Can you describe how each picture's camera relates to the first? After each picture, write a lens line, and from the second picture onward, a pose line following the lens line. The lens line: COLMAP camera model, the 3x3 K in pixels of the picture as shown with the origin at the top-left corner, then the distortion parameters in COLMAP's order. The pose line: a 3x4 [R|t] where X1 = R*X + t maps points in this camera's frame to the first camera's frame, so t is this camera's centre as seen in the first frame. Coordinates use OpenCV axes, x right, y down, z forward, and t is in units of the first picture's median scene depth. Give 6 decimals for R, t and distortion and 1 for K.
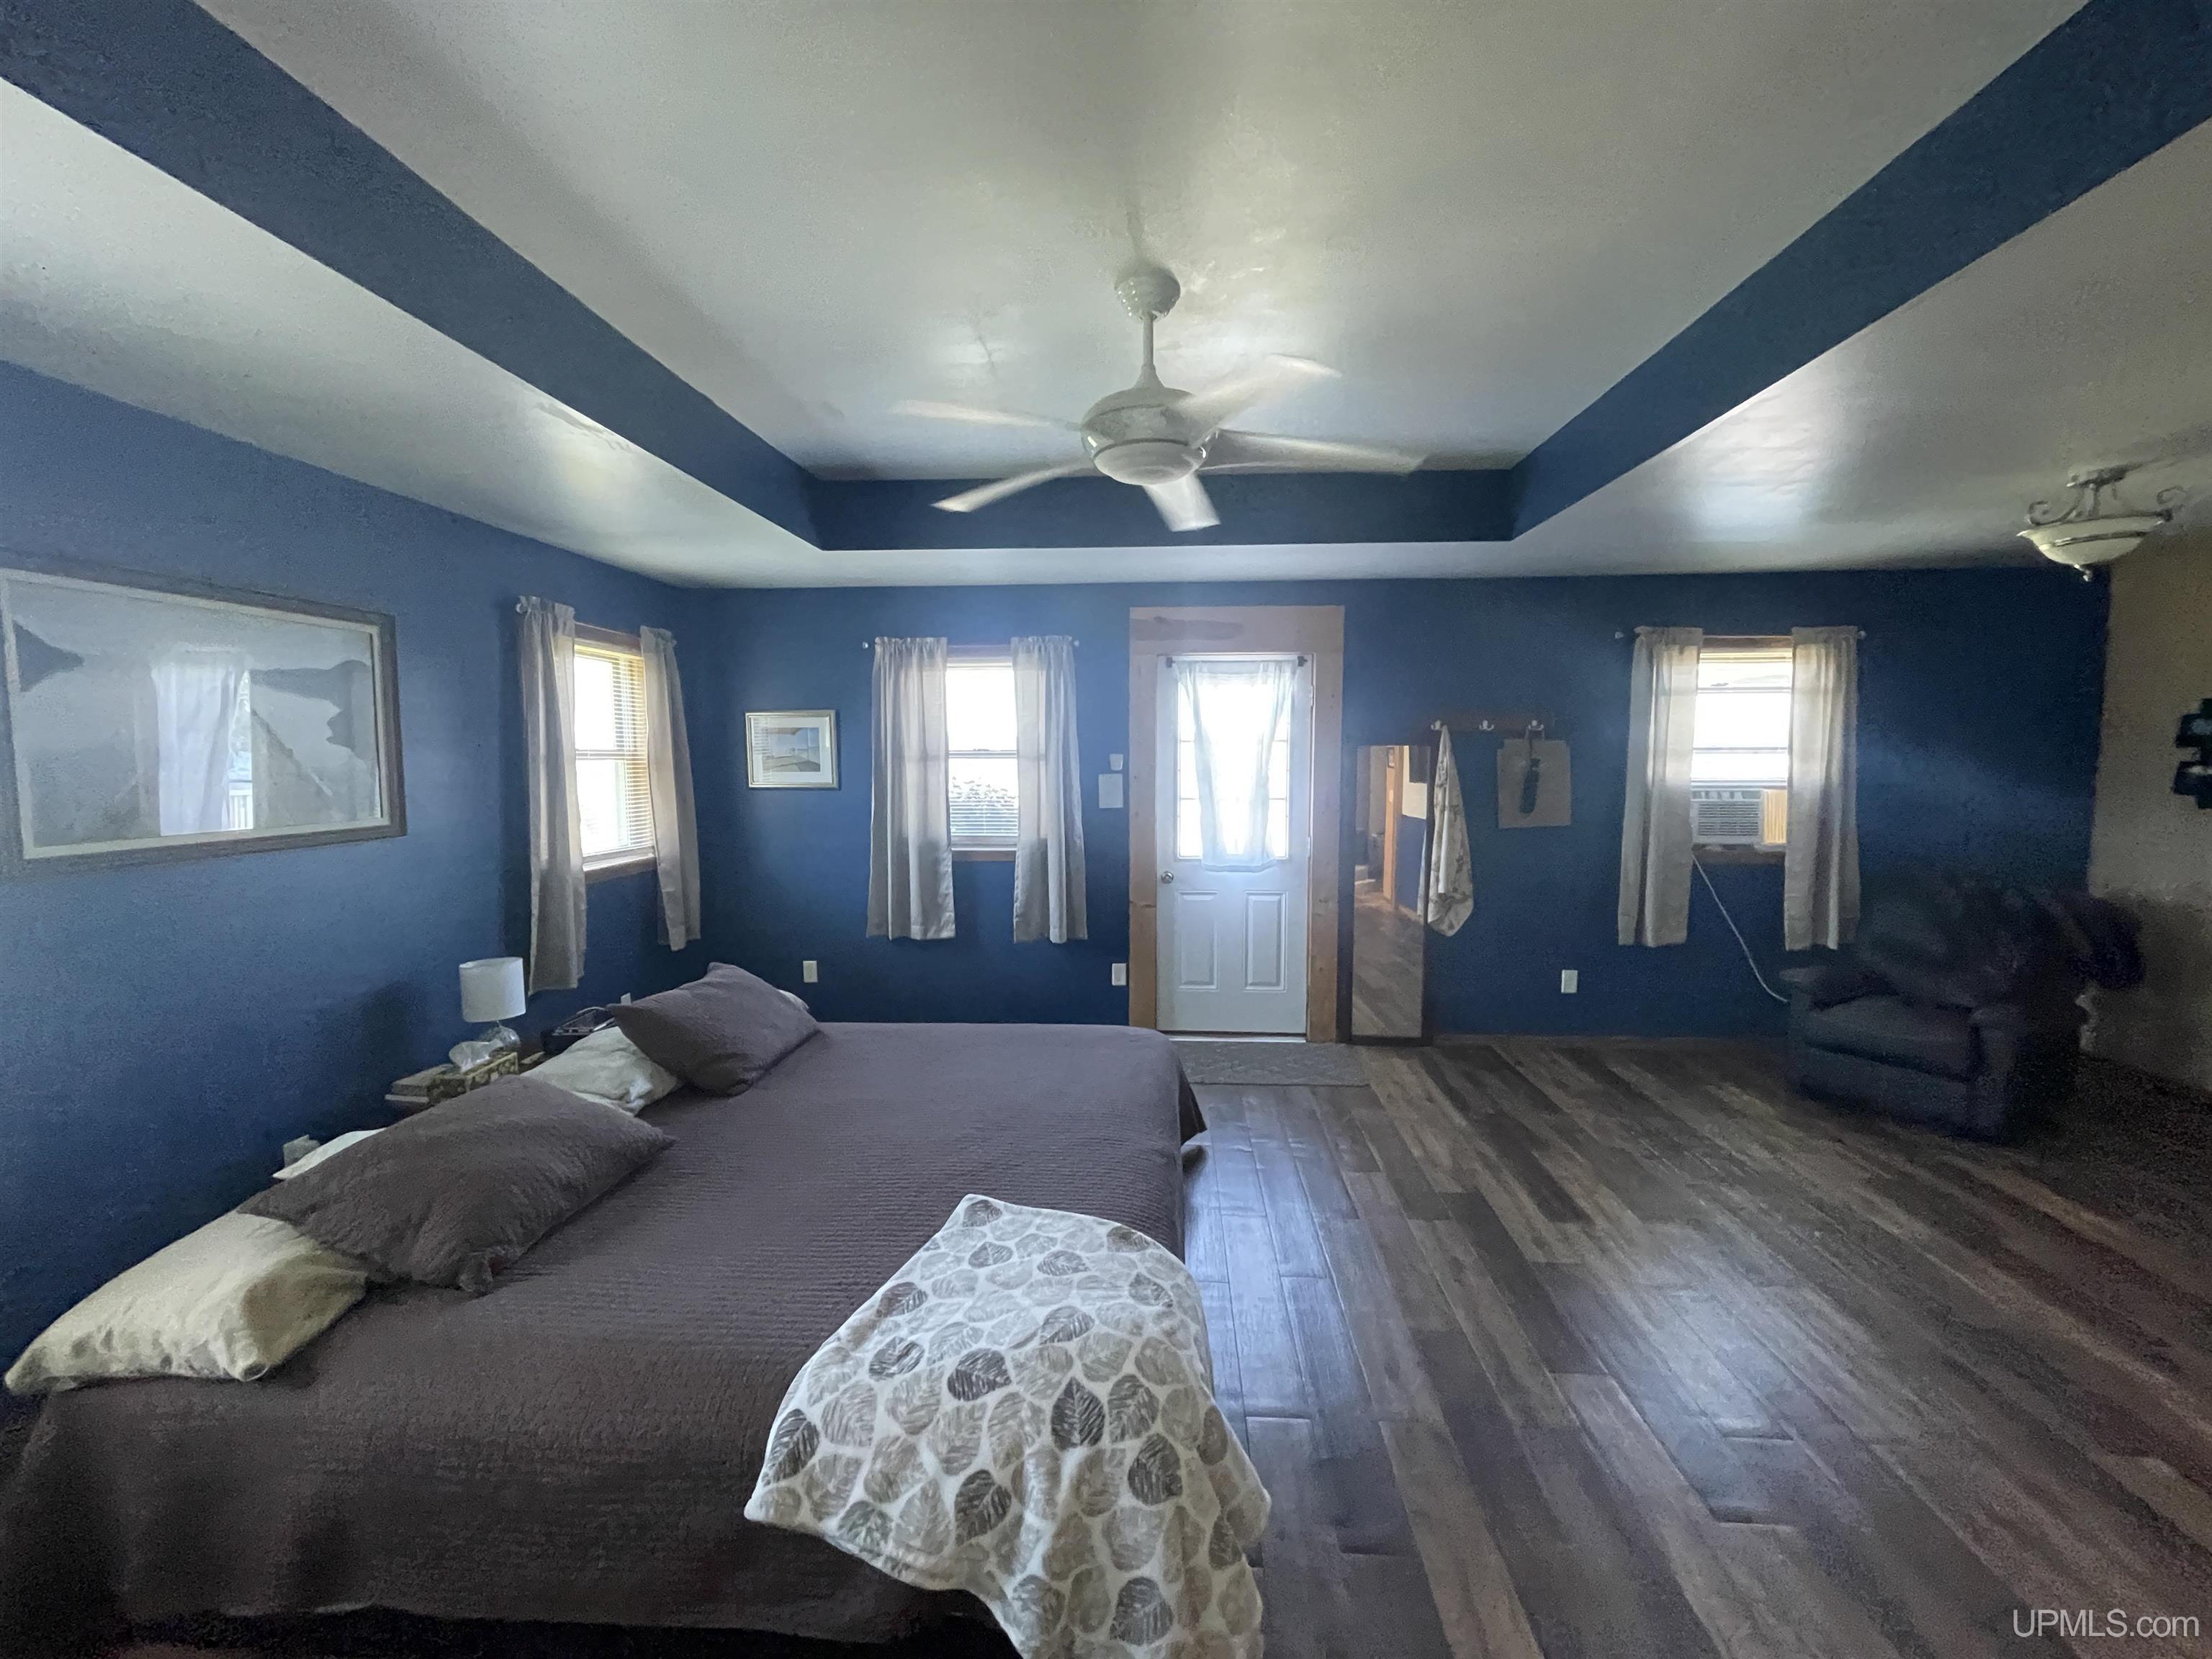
lens RADIAL K [[894.3, 0, 1108.9], [0, 894.3, 831.5], [0, 0, 1]] dist [-0.002027, -0.000395]
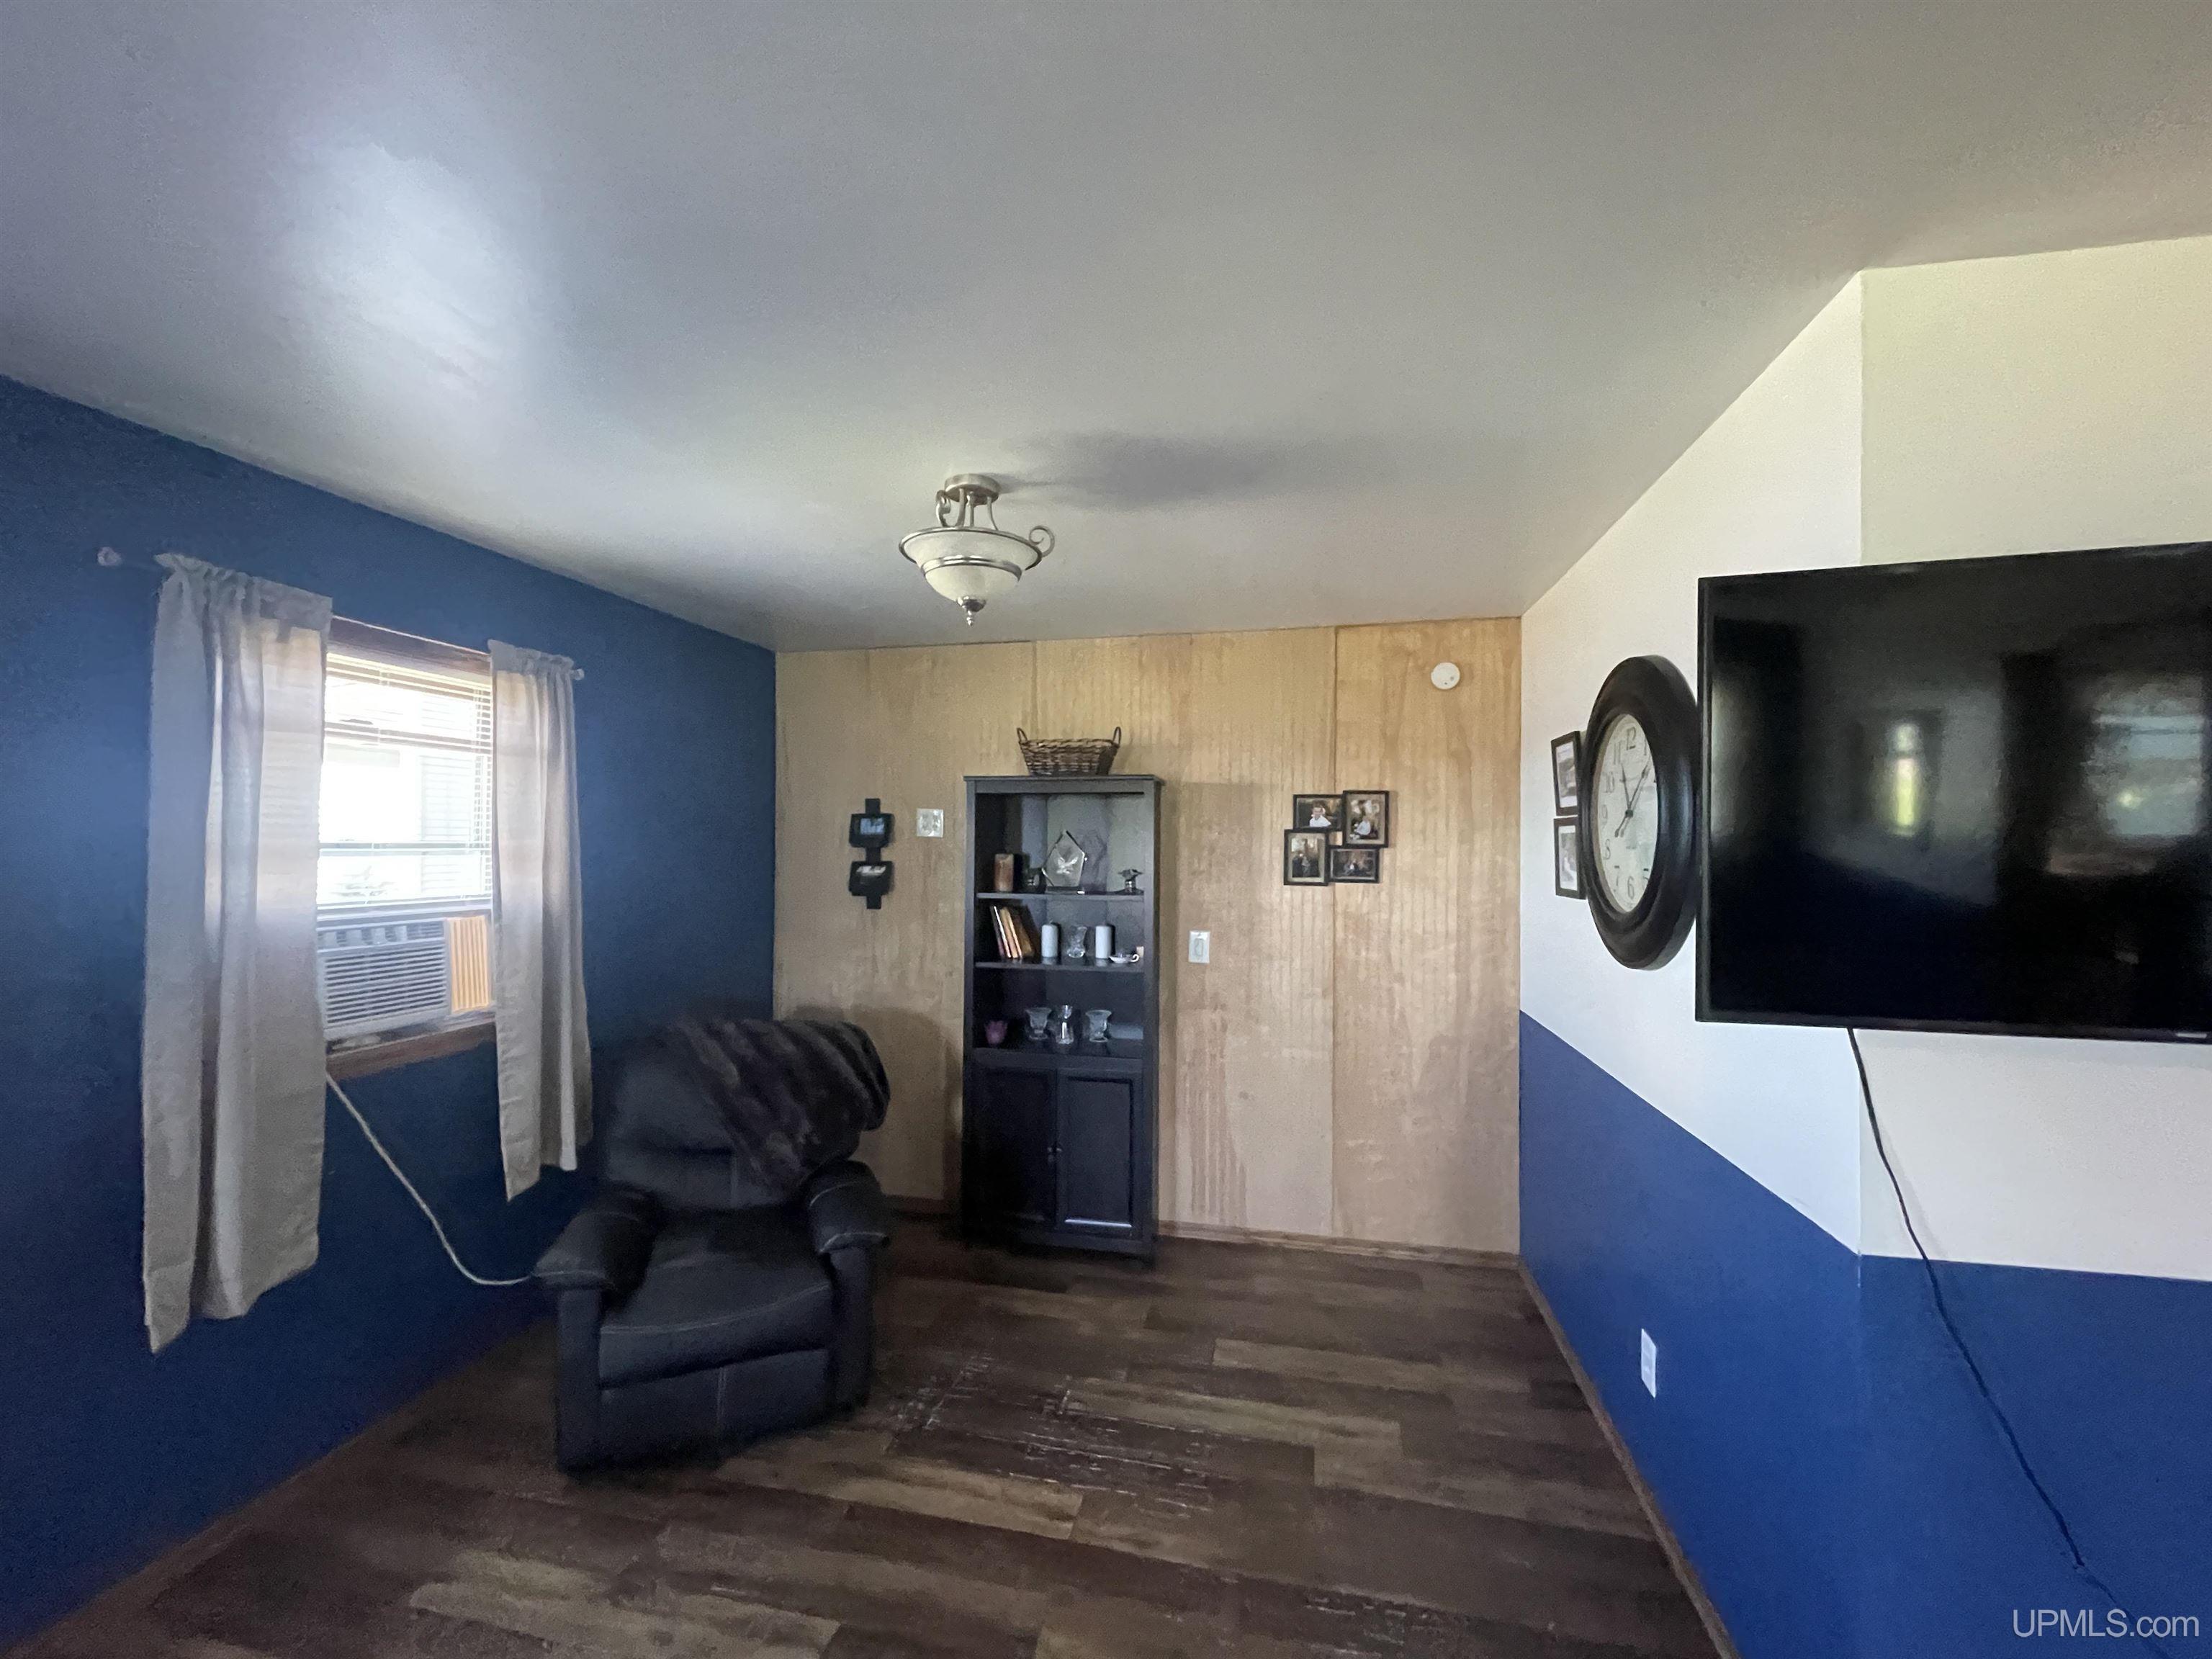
lens RADIAL K [[894.3, 0, 1108.9], [0, 894.3, 831.5], [0, 0, 1]] dist [-0.002027, -0.000395]
pose [[0.167207, 0.021217, 0.985693, 0.258396], [0.083896, 0.995836, -0.035667, -0.048575], [-0.982346, 0.088660, 0.164731, 0.512542]]
